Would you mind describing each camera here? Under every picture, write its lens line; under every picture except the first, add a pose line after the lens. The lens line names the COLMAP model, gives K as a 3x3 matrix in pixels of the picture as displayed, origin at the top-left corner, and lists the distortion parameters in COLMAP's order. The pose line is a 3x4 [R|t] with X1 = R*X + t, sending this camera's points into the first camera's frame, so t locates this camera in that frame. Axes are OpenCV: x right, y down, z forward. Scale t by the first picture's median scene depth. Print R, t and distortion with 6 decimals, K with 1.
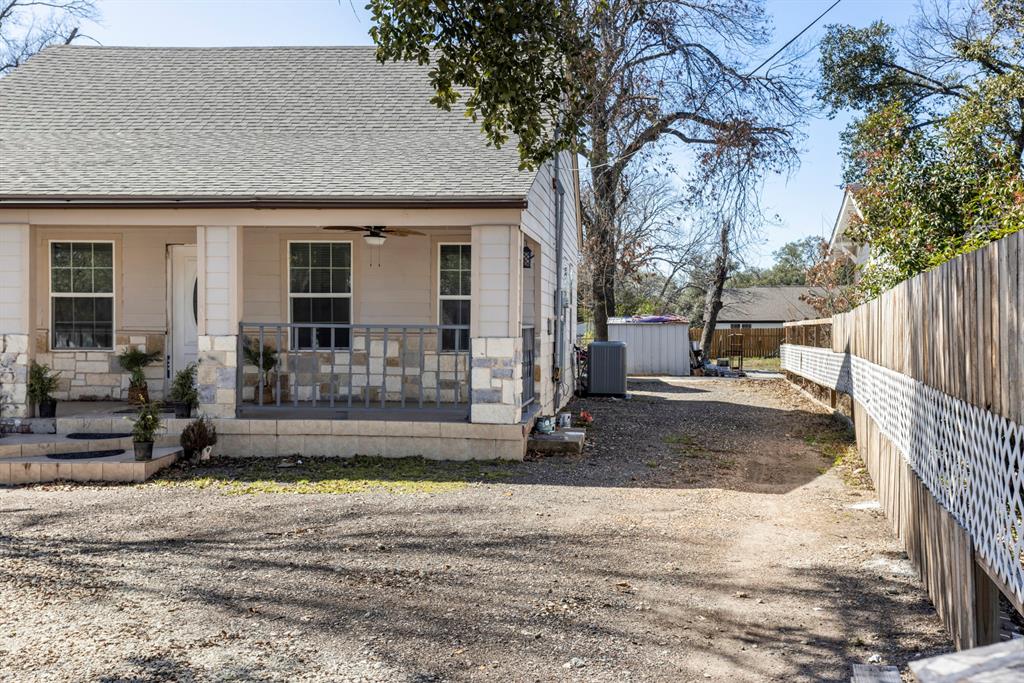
lens RADIAL K [[1115.3, 0, 520.4], [0, 1115.3, 345.6], [0, 0, 1]] dist [0.158220, 0.000000]
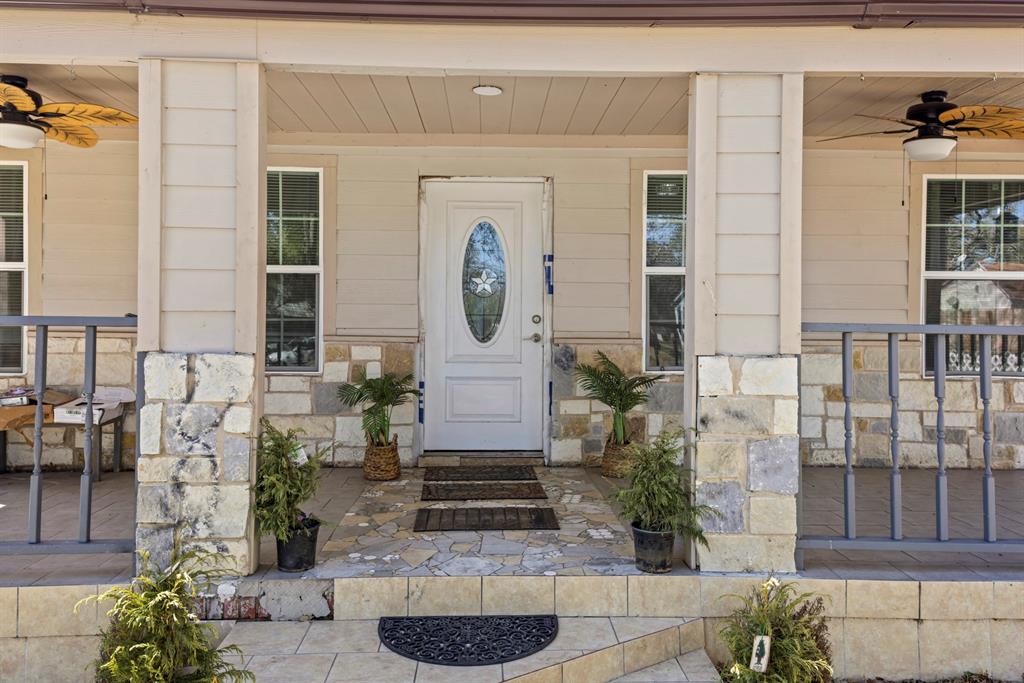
lens RADIAL K [[890.3, 0, 548.5], [0, 890.3, 325.6], [0, 0, 1]] dist [0.087932, -0.013612]
pose [[0.992967, 0.002002, 0.118375, -0.354274], [-0.000409, 0.999909, -0.013480, -0.014369], [-0.118391, 0.013337, 0.992877, 0.668676]]
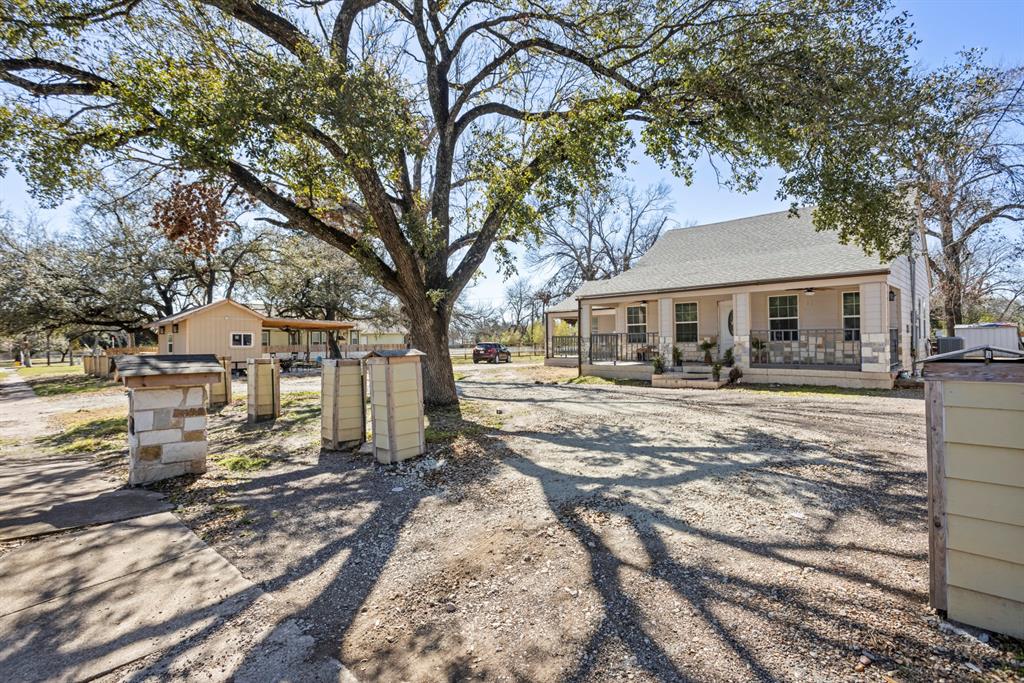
lens RADIAL K [[489.0, 0, 513.4], [0, 489.0, 336.7], [0, 0, 1]] dist [-0.017647, 0.008402]
pose [[0.784583, -0.022346, -0.619620, 0.012028], [0.010854, 0.999692, -0.022309, 0.012153], [0.619928, 0.010778, 0.784585, -0.188933]]
